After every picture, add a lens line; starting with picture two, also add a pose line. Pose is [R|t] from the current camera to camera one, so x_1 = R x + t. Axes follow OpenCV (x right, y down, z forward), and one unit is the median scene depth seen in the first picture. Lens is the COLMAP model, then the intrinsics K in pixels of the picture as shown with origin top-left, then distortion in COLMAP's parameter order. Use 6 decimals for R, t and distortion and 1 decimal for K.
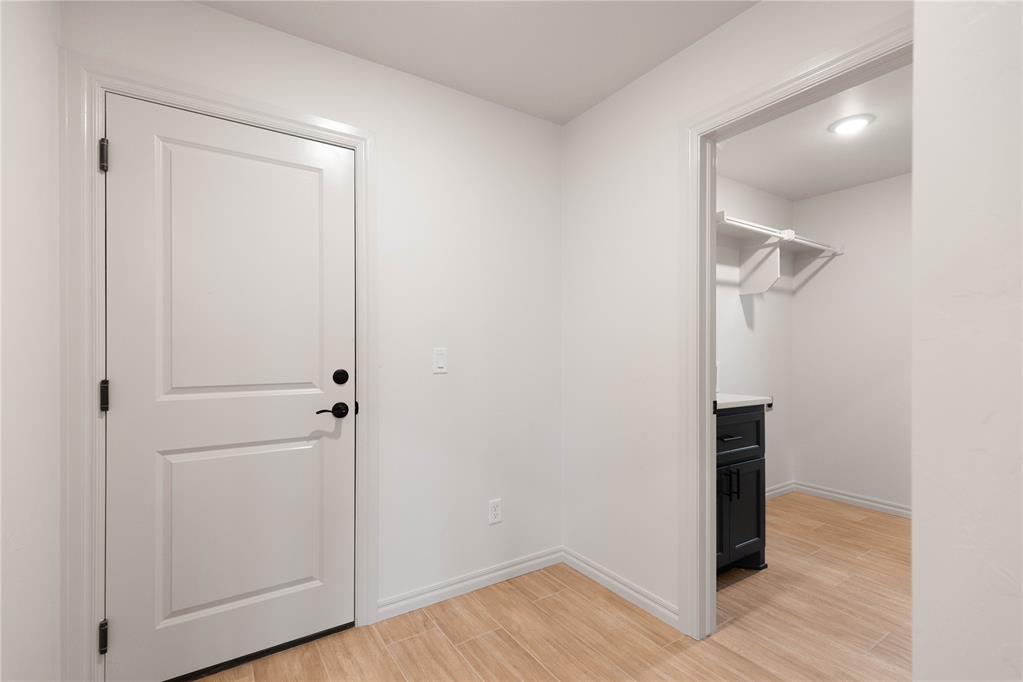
lens RADIAL K [[466.0, 0, 512.8], [0, 466.0, 348.6], [0, 0, 1]] dist [0.023341, -0.000309]
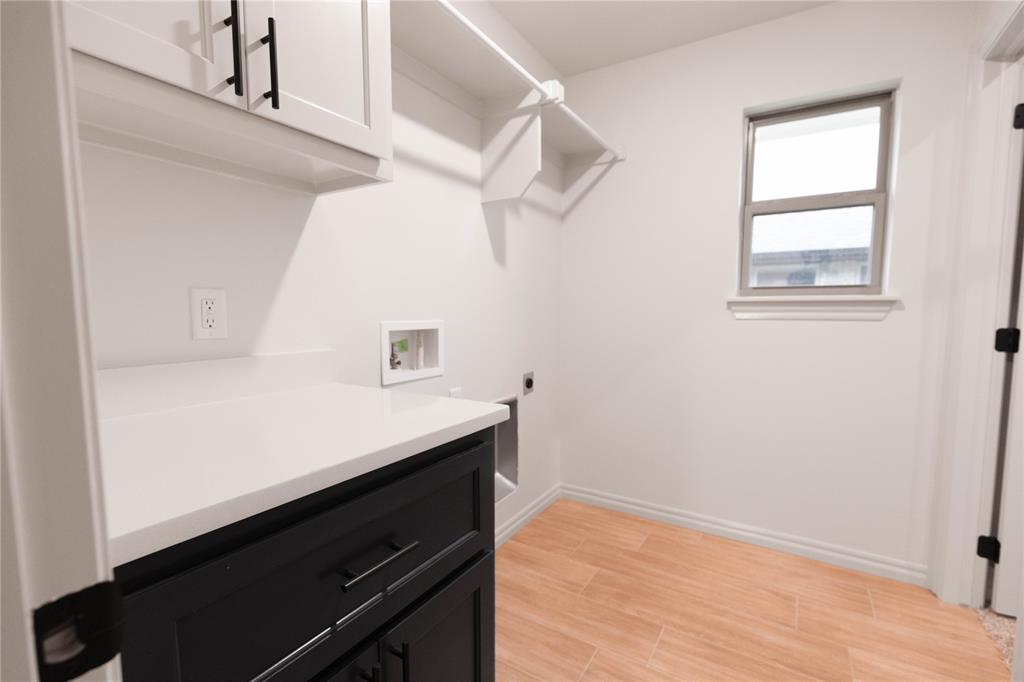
lens RADIAL K [[466.5, 0, 511.3], [0, 466.5, 342.3], [0, 0, 1]] dist [0.023341, -0.000309]
pose [[0.911969, -0.028187, 0.409290, 0.281542], [-0.002665, 0.997209, 0.074615, 0.012817], [-0.410251, -0.069138, 0.909348, 0.458559]]
